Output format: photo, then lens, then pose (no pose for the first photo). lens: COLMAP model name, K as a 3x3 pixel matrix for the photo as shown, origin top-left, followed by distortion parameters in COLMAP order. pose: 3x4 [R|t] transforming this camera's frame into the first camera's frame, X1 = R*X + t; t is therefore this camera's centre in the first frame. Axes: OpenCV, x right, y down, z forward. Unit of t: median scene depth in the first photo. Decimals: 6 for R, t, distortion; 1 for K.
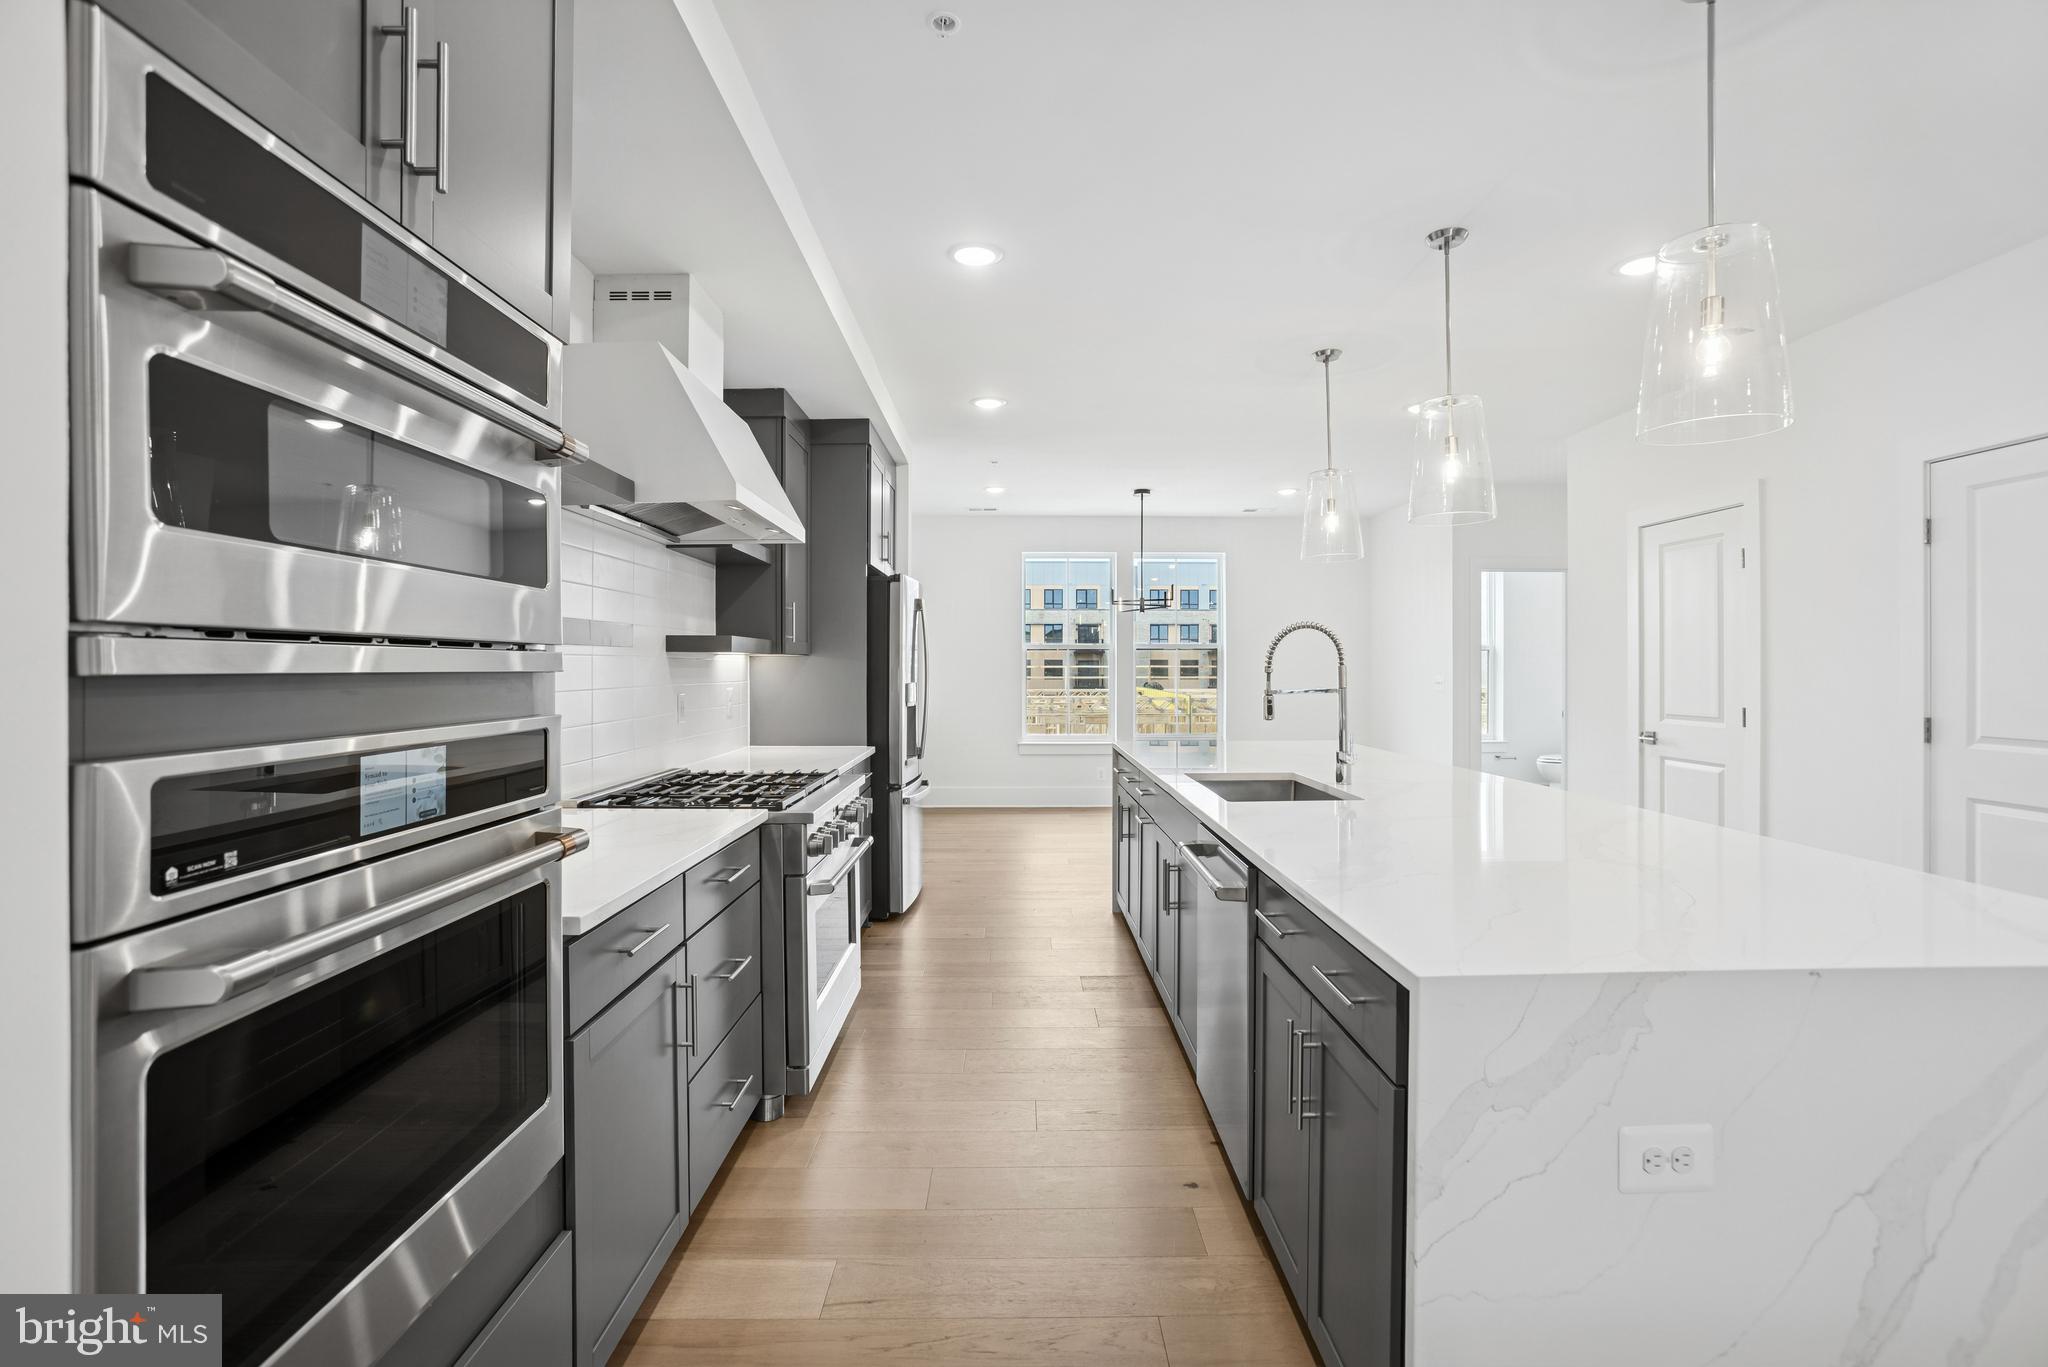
lens RADIAL K [[937.9, 0, 1026.7], [0, 937.9, 671.6], [0, 0, 1]] dist [-0.064697, 0.030224]
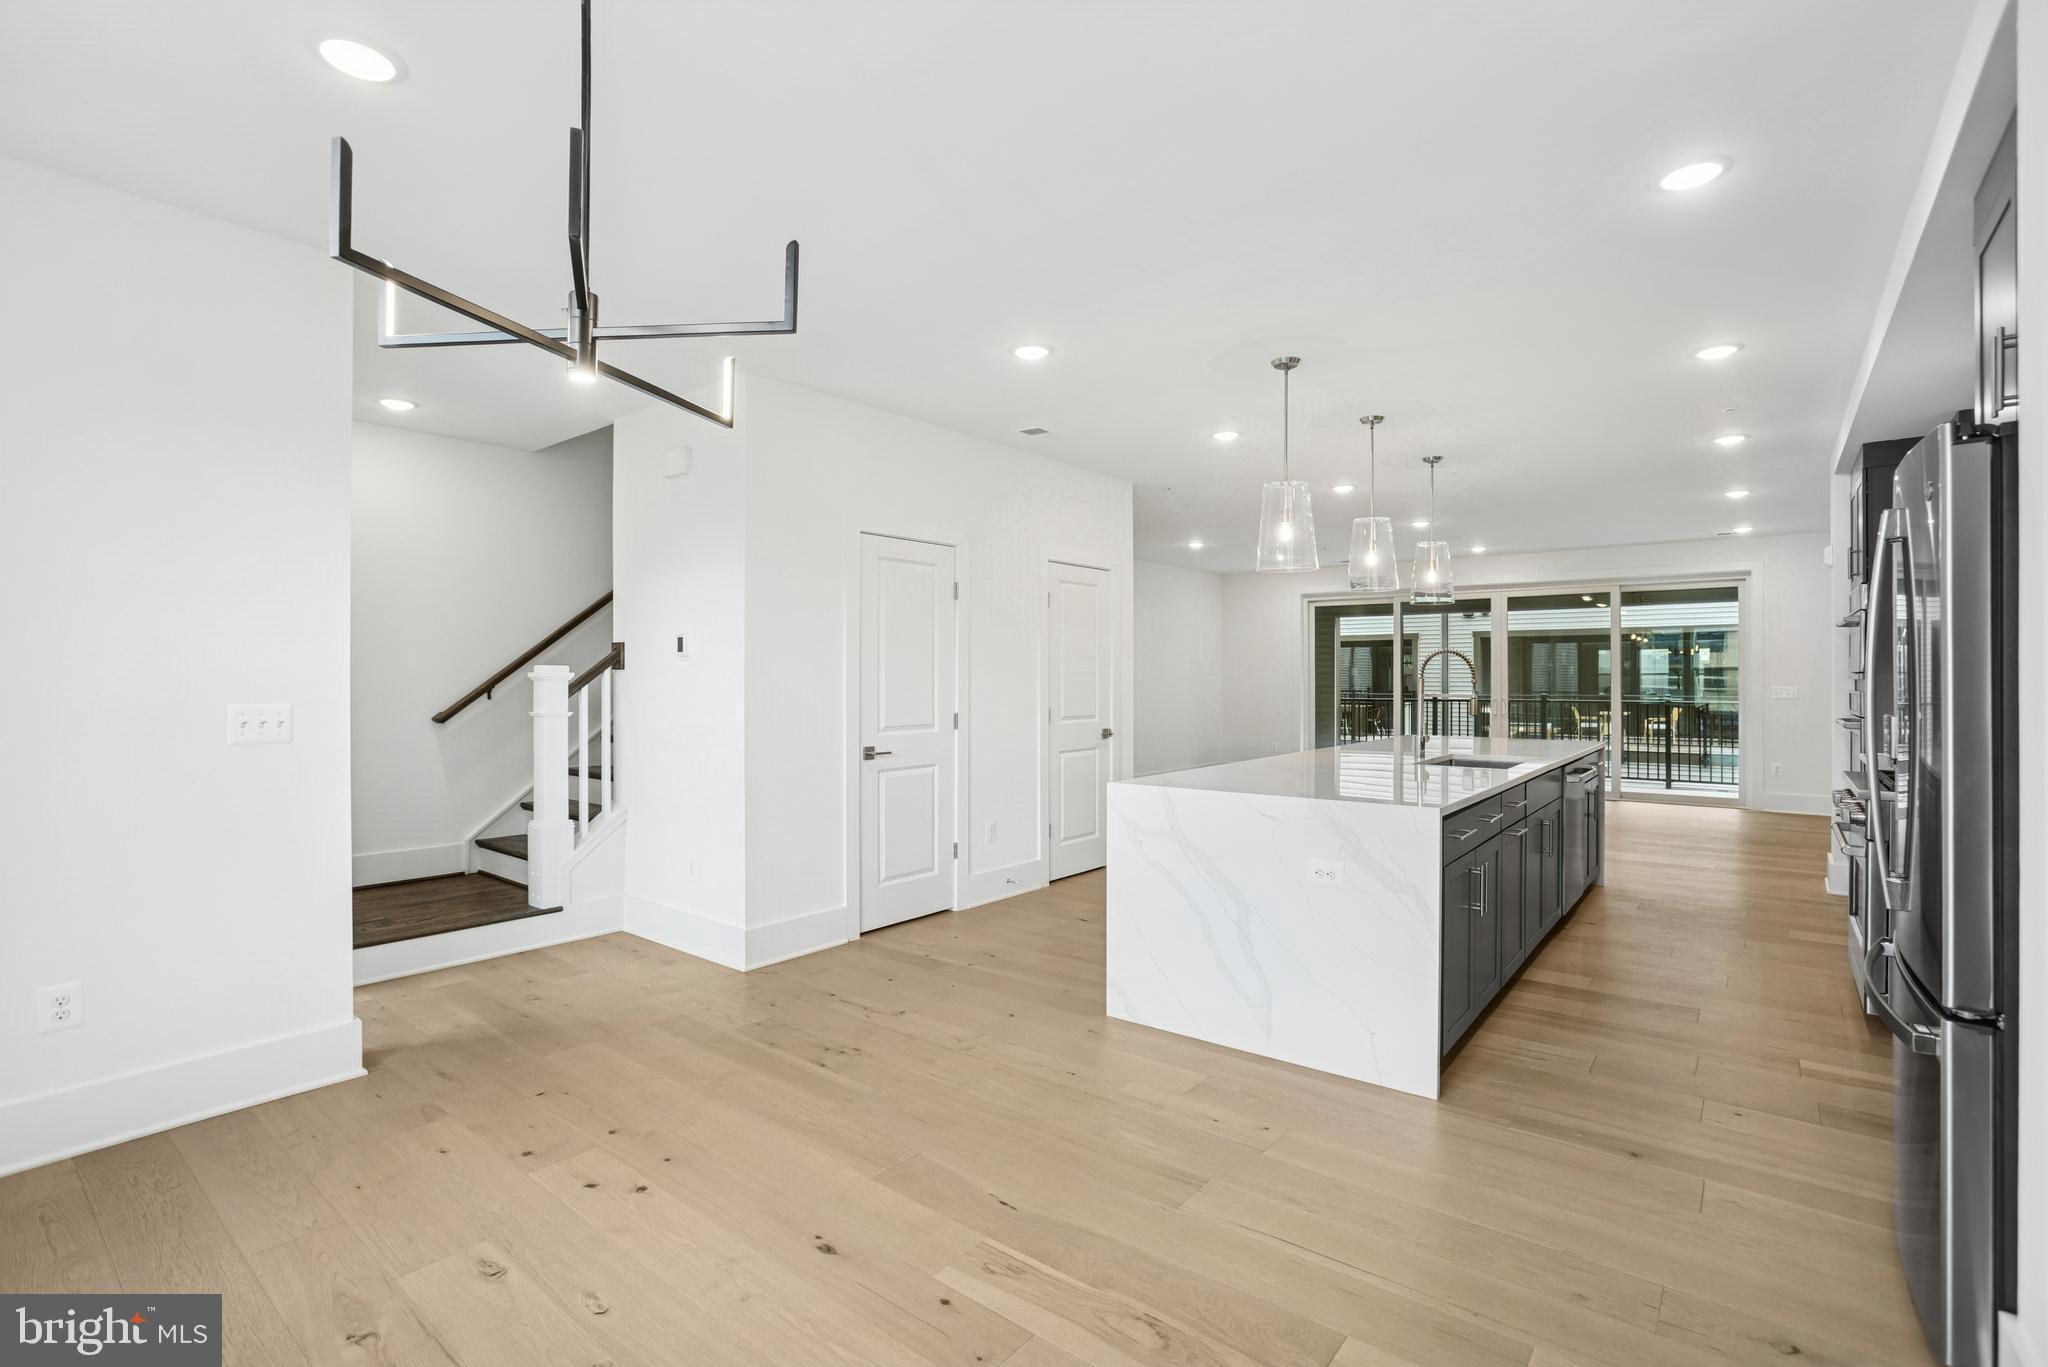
lens RADIAL K [[937.9, 0, 1026.7], [0, 937.9, 671.6], [0, 0, 1]] dist [-0.064697, 0.030224]
pose [[-0.778942, 0.006752, 0.627060, -0.072065], [0.005756, 0.999977, -0.003617, -0.011709], [-0.627069, 0.000791, -0.778963, 1.915346]]
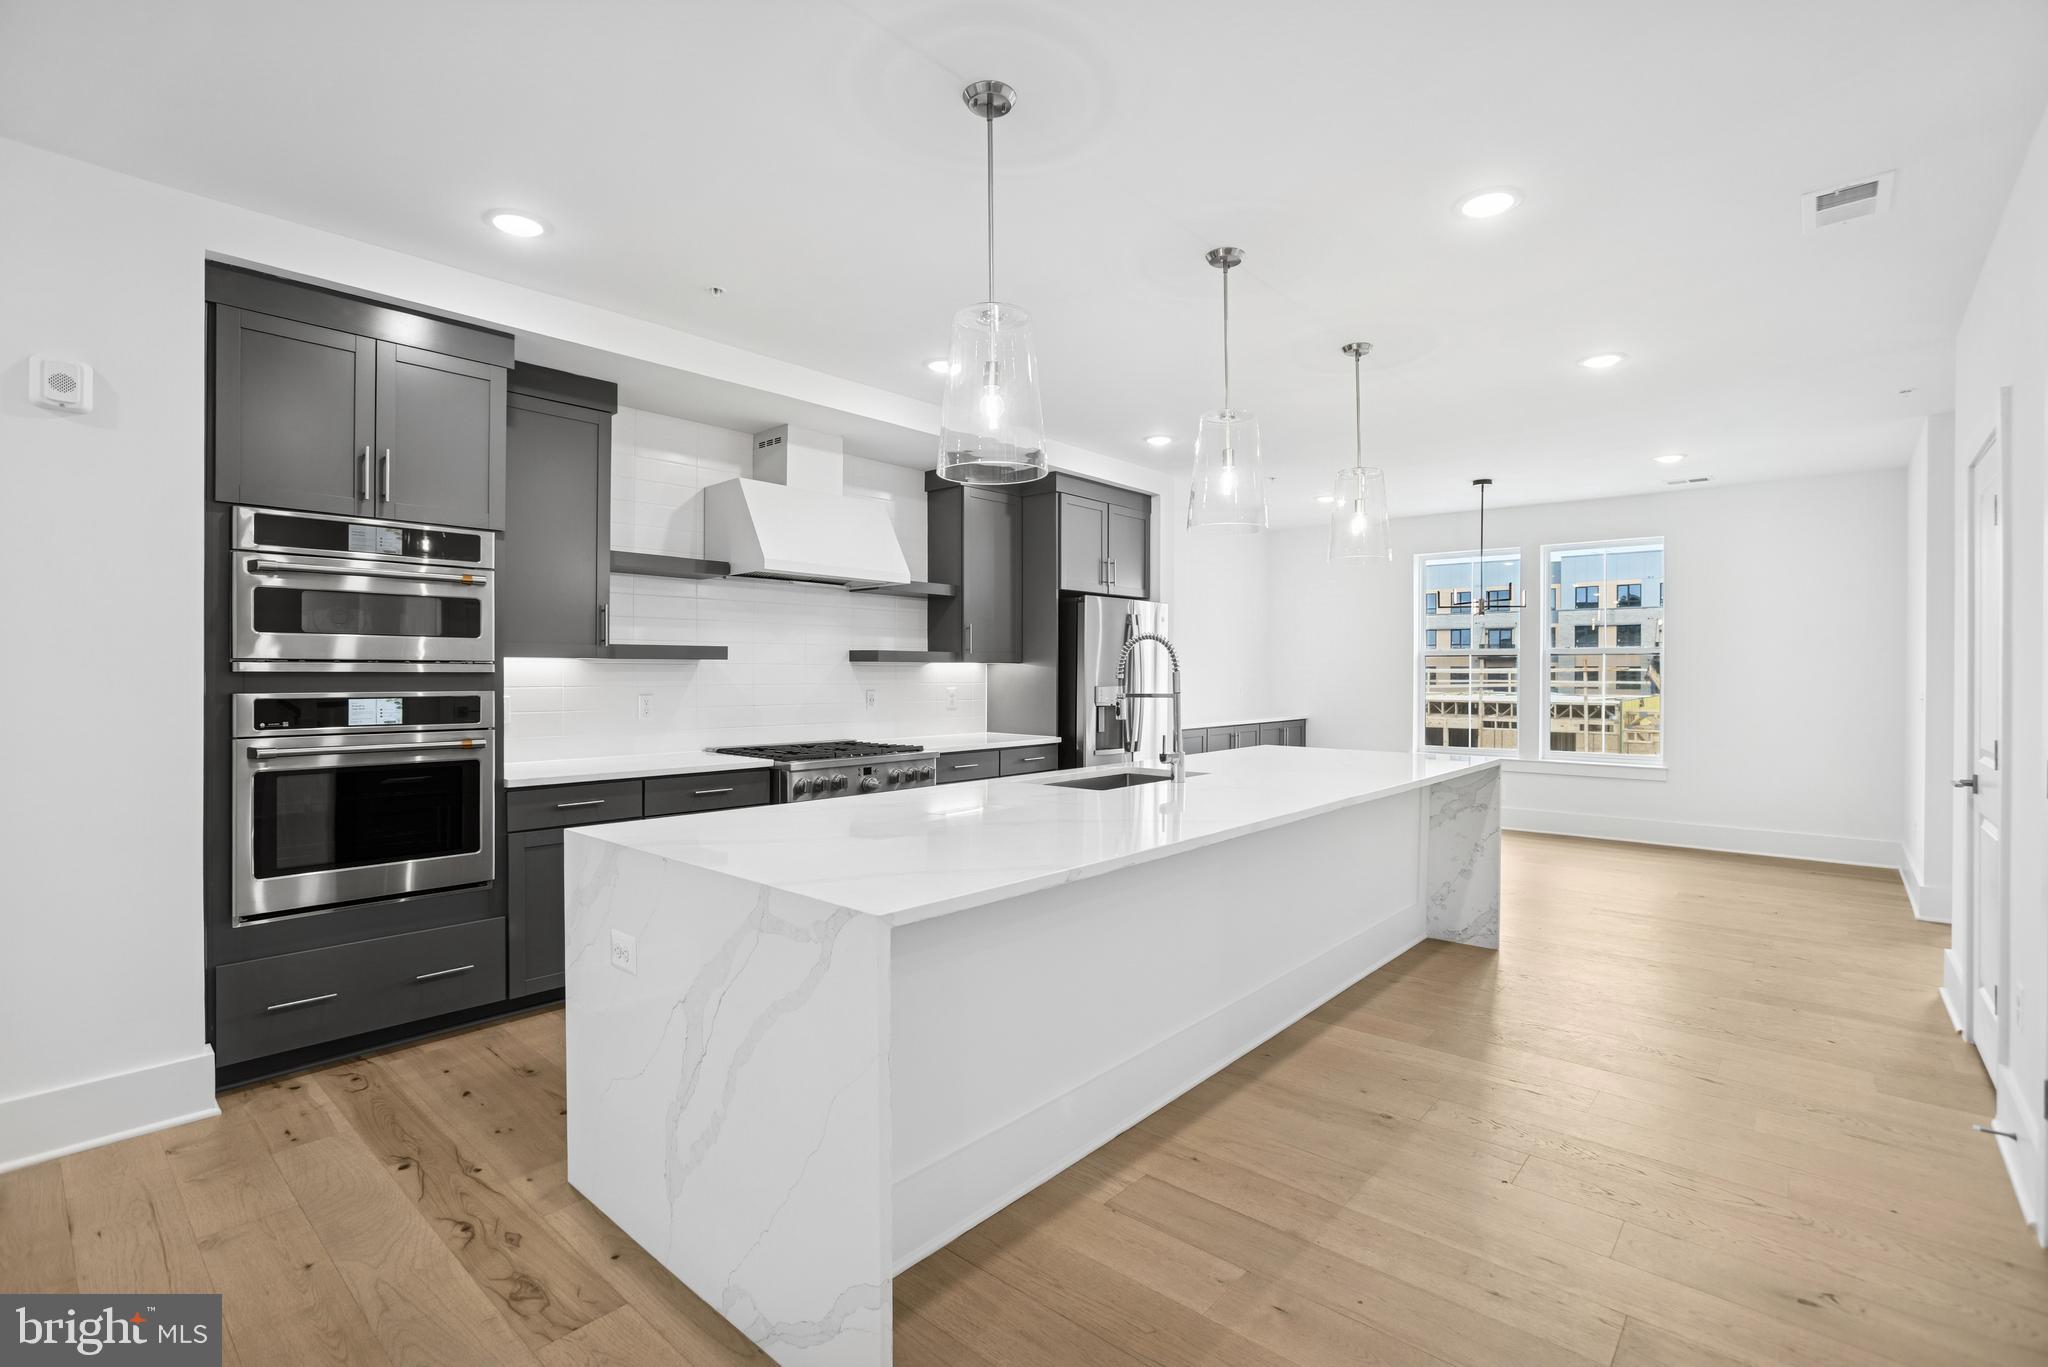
lens RADIAL K [[937.9, 0, 1026.7], [0, 937.9, 671.6], [0, 0, 1]] dist [-0.064697, 0.030224]
pose [[0.747538, 0.005654, -0.664194, 0.704941], [-0.009737, 0.999950, -0.002447, -0.003199], [0.664147, 0.008296, 0.747556, 0.052538]]
